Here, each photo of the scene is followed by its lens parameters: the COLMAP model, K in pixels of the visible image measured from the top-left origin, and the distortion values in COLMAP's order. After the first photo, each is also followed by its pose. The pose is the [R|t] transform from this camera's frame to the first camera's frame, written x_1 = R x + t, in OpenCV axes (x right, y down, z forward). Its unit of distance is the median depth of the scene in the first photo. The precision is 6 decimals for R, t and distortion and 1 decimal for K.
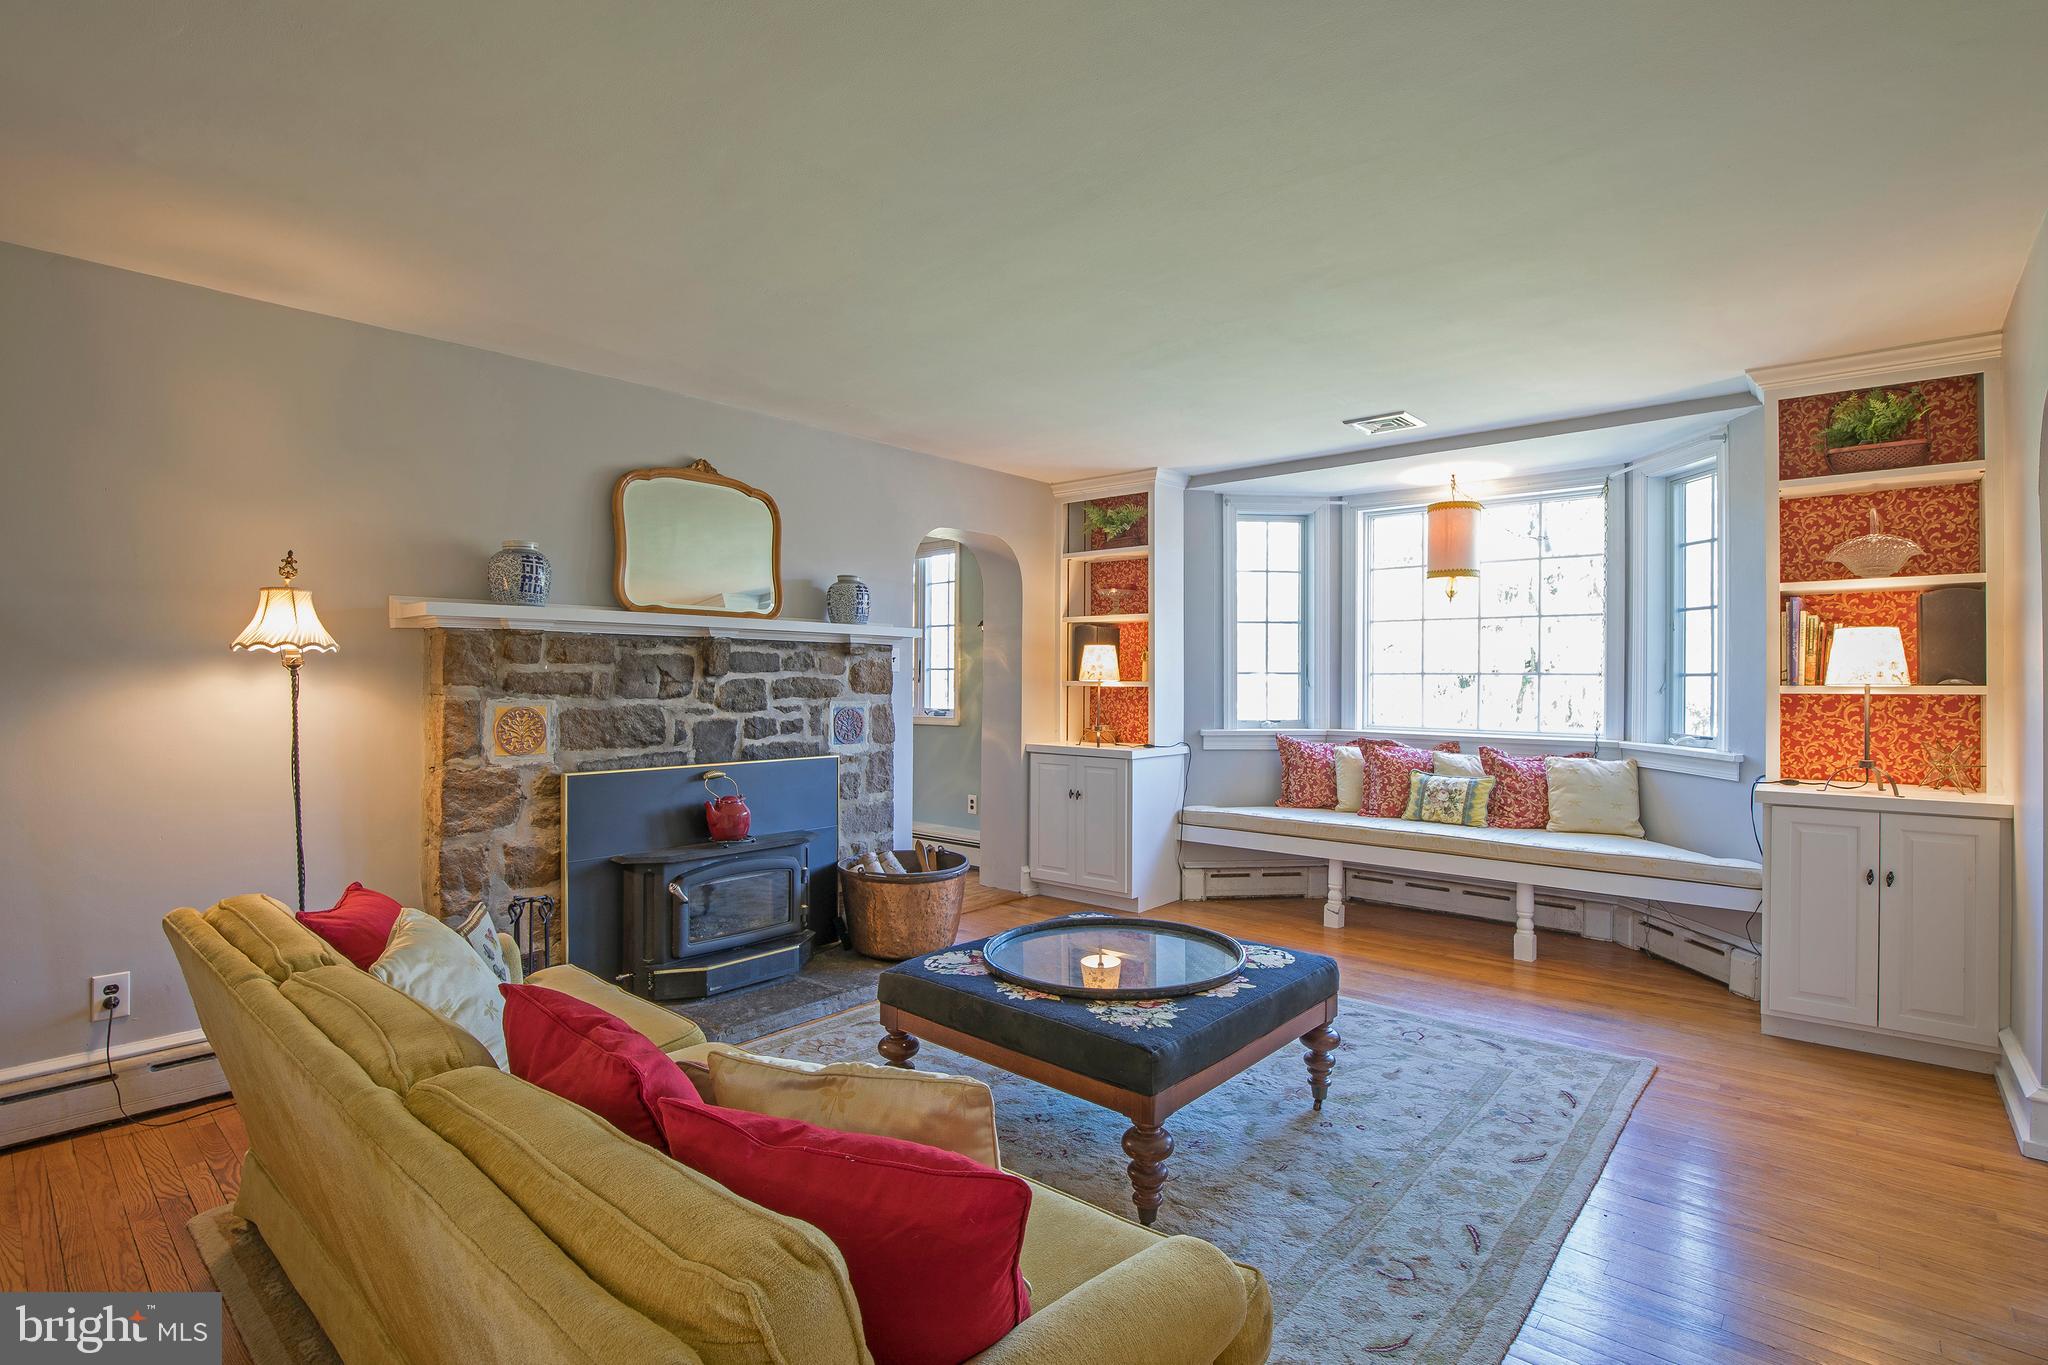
lens RADIAL K [[939.1, 0, 1039.2], [0, 939.1, 670.6], [0, 0, 1]] dist [-0.028245, 0.003371]
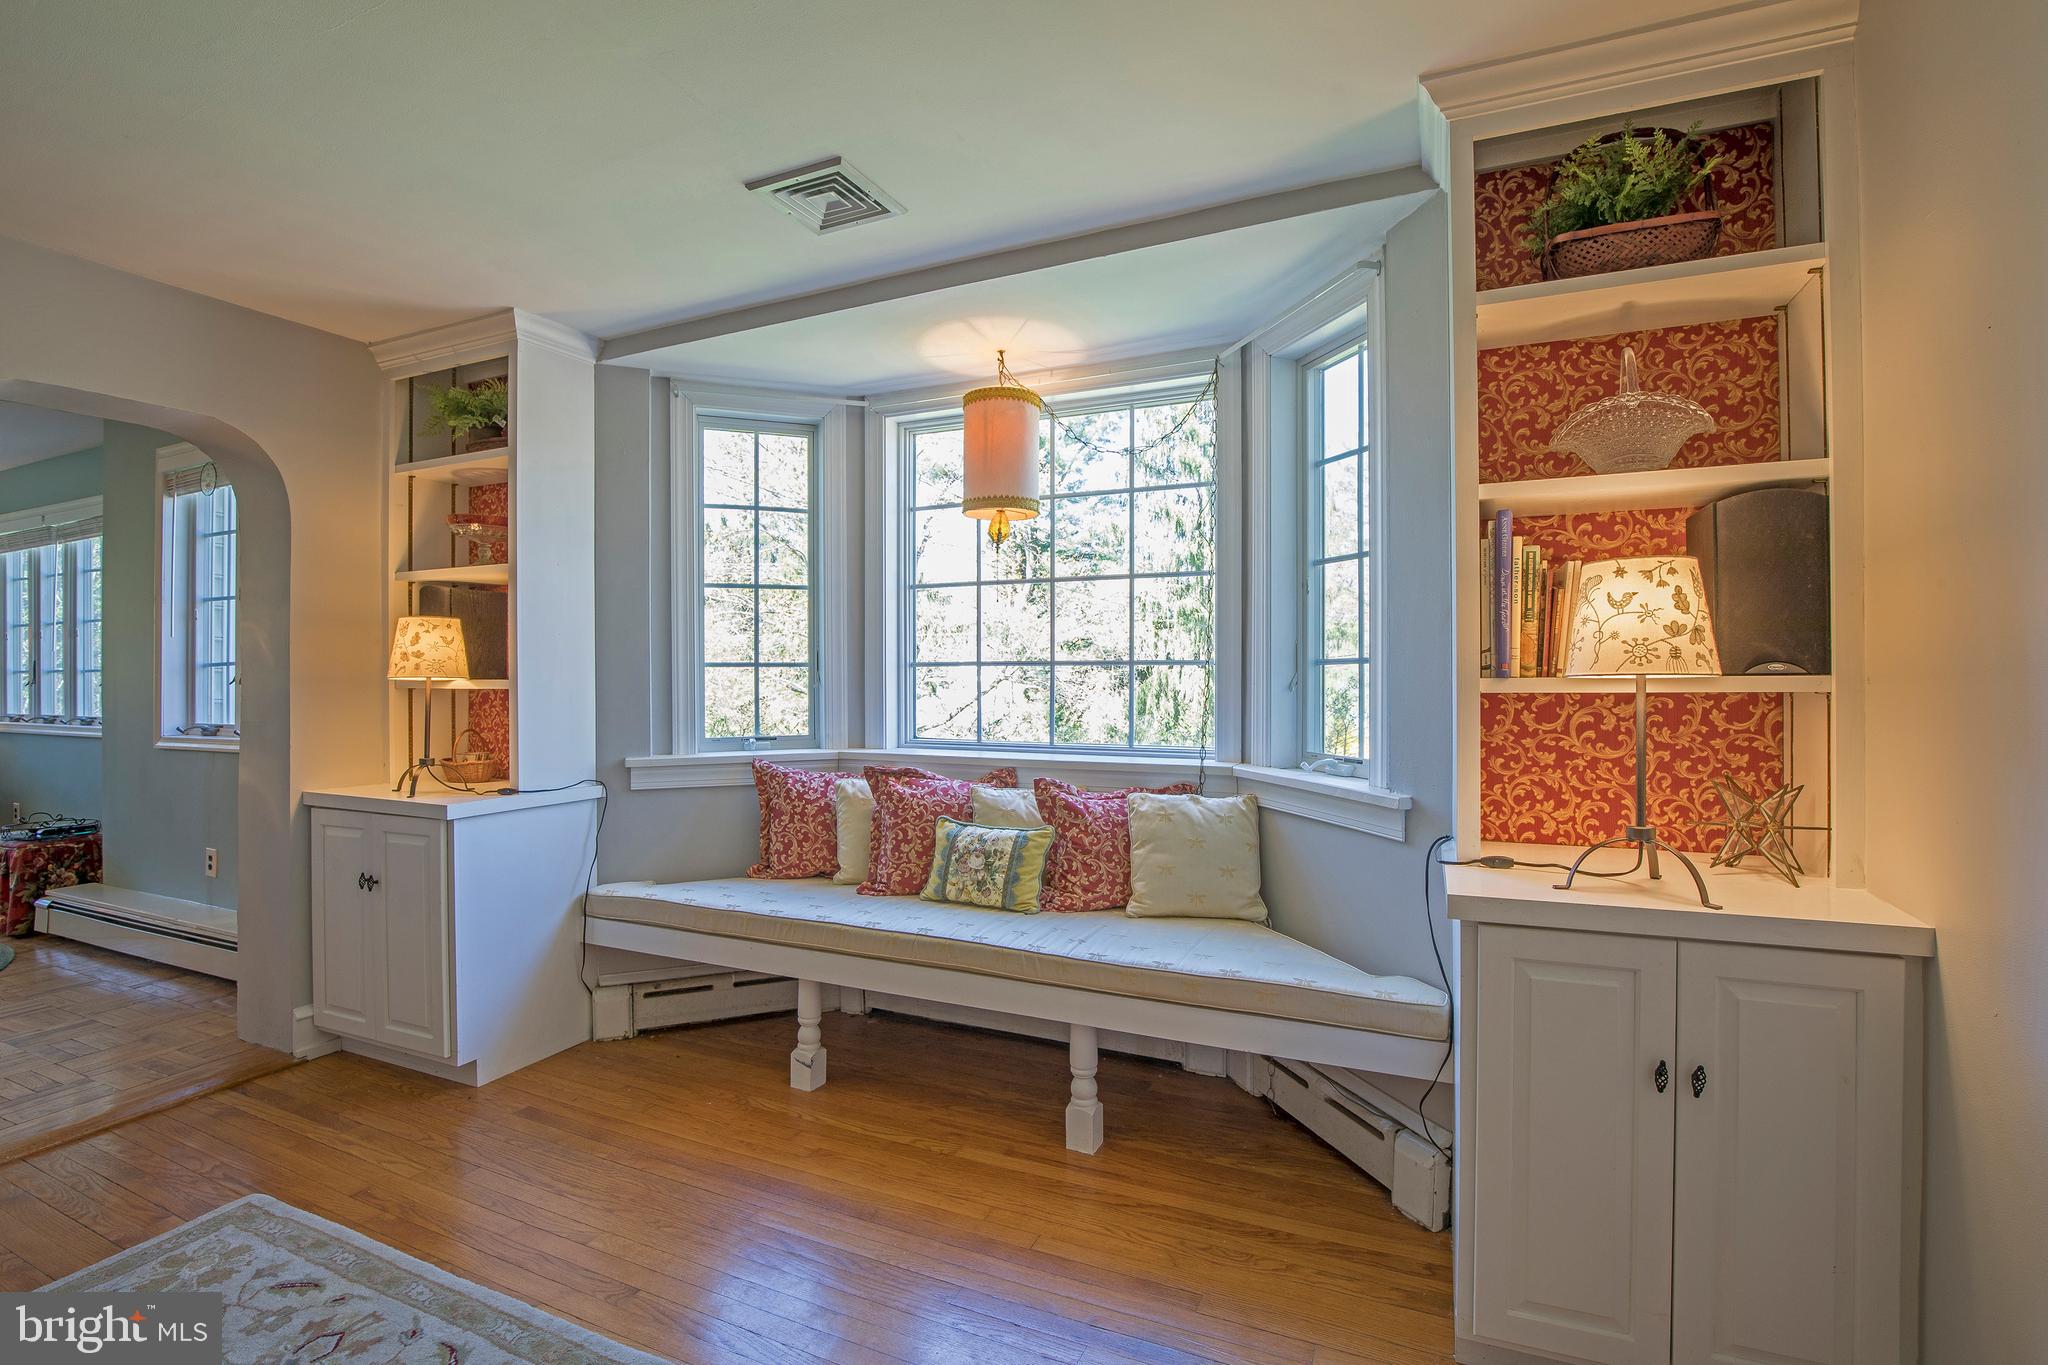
lens RADIAL K [[939.1, 0, 1007.5], [0, 939.1, 669.9], [0, 0, 1]] dist [-0.028245, 0.003371]
pose [[0.961250, -0.009531, 0.275514, 0.336017], [0.007744, 0.999941, 0.007575, 0.004516], [-0.275570, -0.005148, 0.961267, 0.476860]]
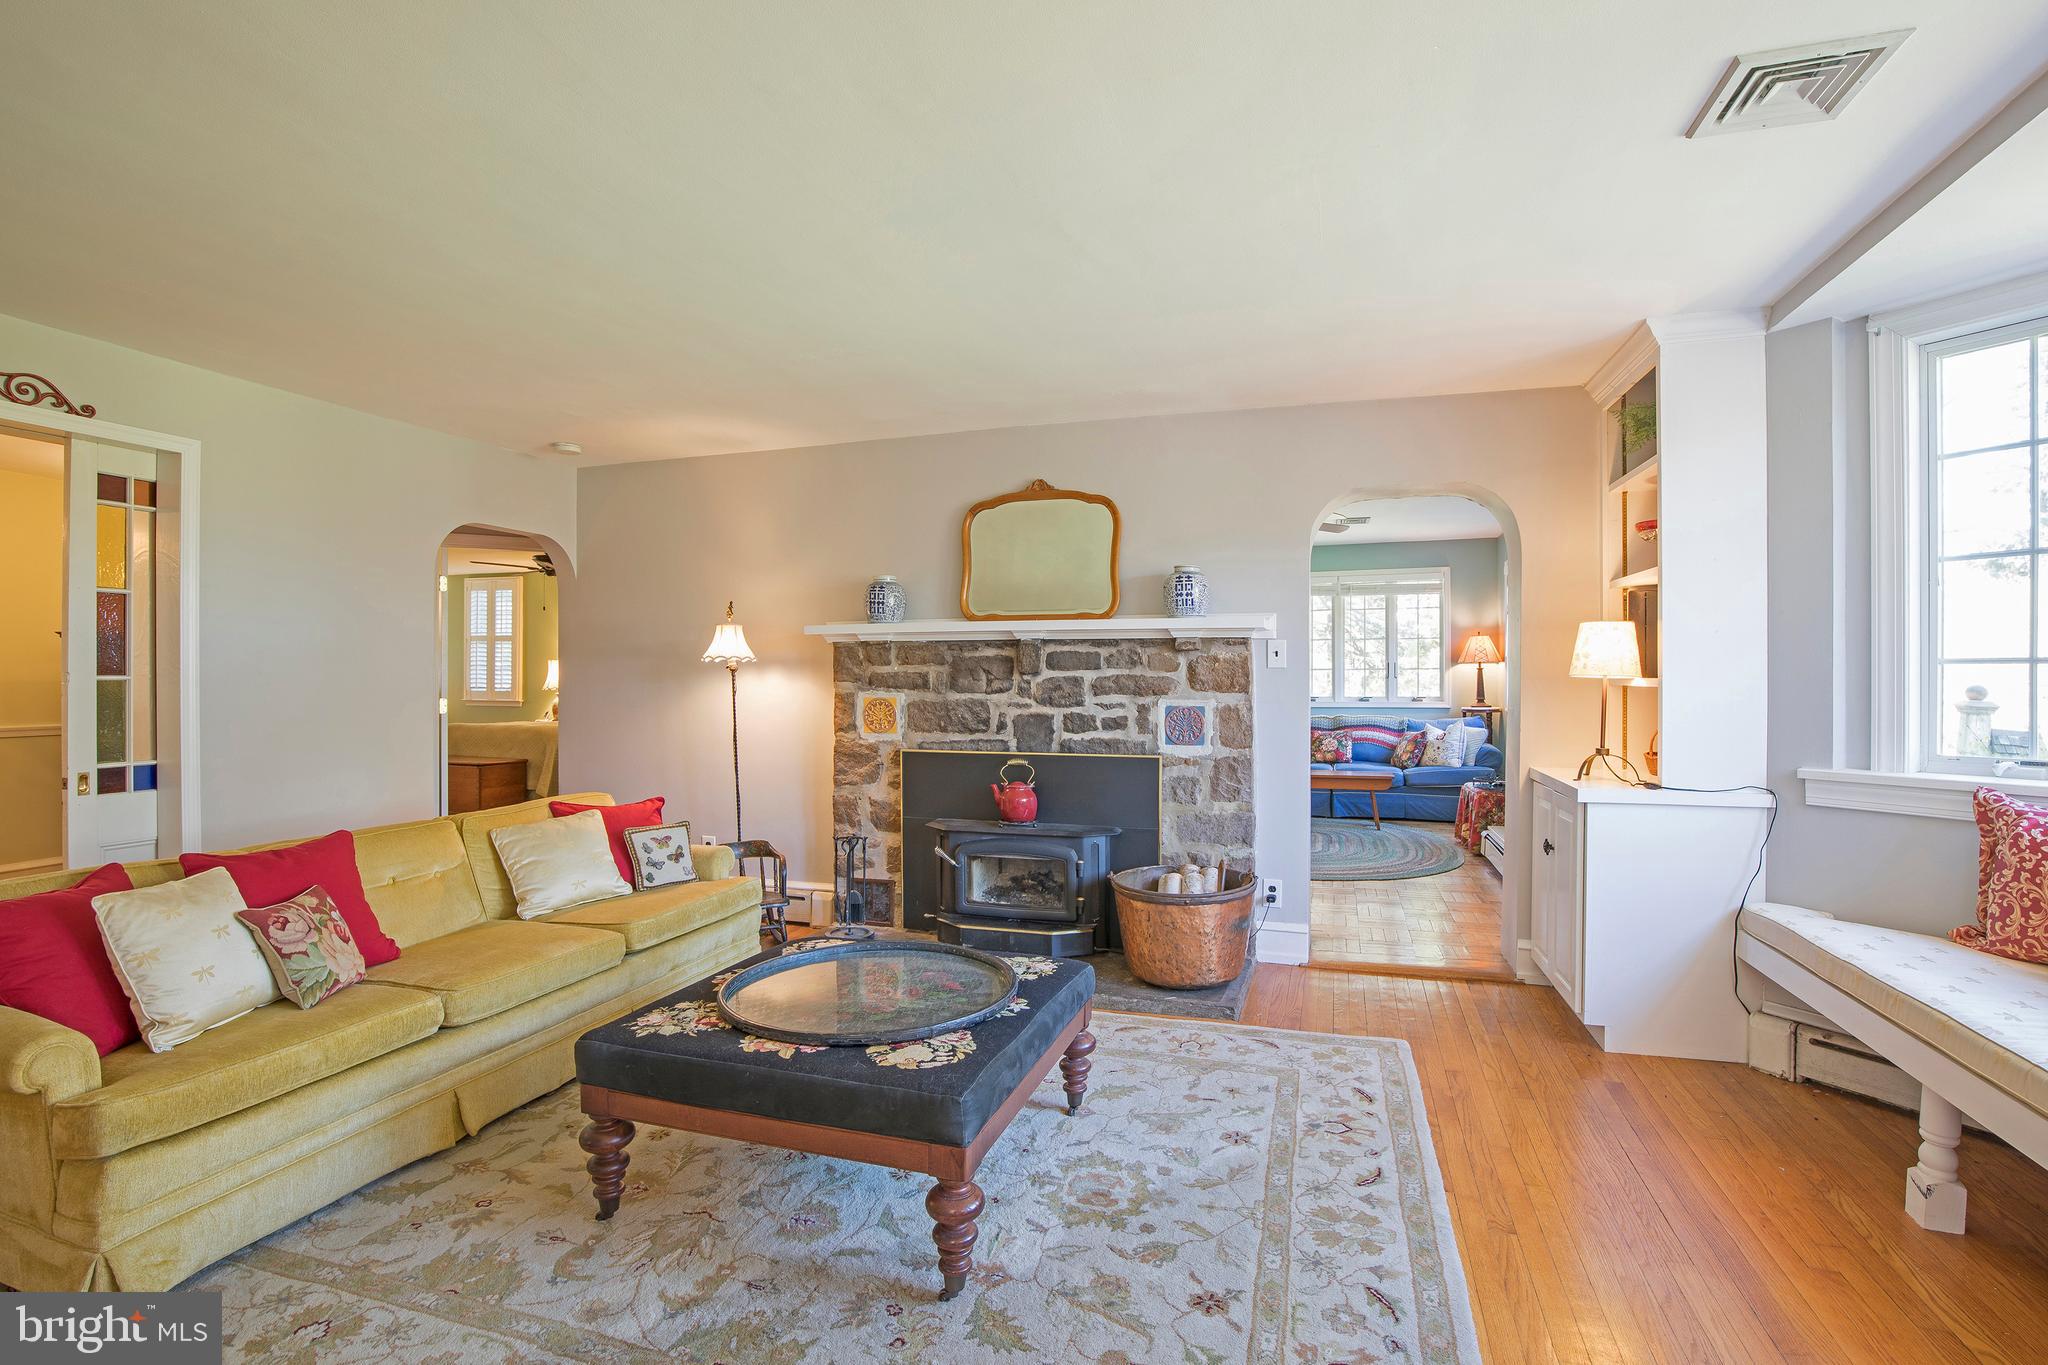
lens RADIAL K [[939.1, 0, 1067.5], [0, 939.1, 677.7], [0, 0, 1]] dist [-0.028245, 0.003371]
pose [[0.431310, -0.001963, -0.902202, 0.647765], [0.010974, 0.999935, 0.003070, 0.006921], [0.902137, -0.011225, 0.431303, 0.534452]]
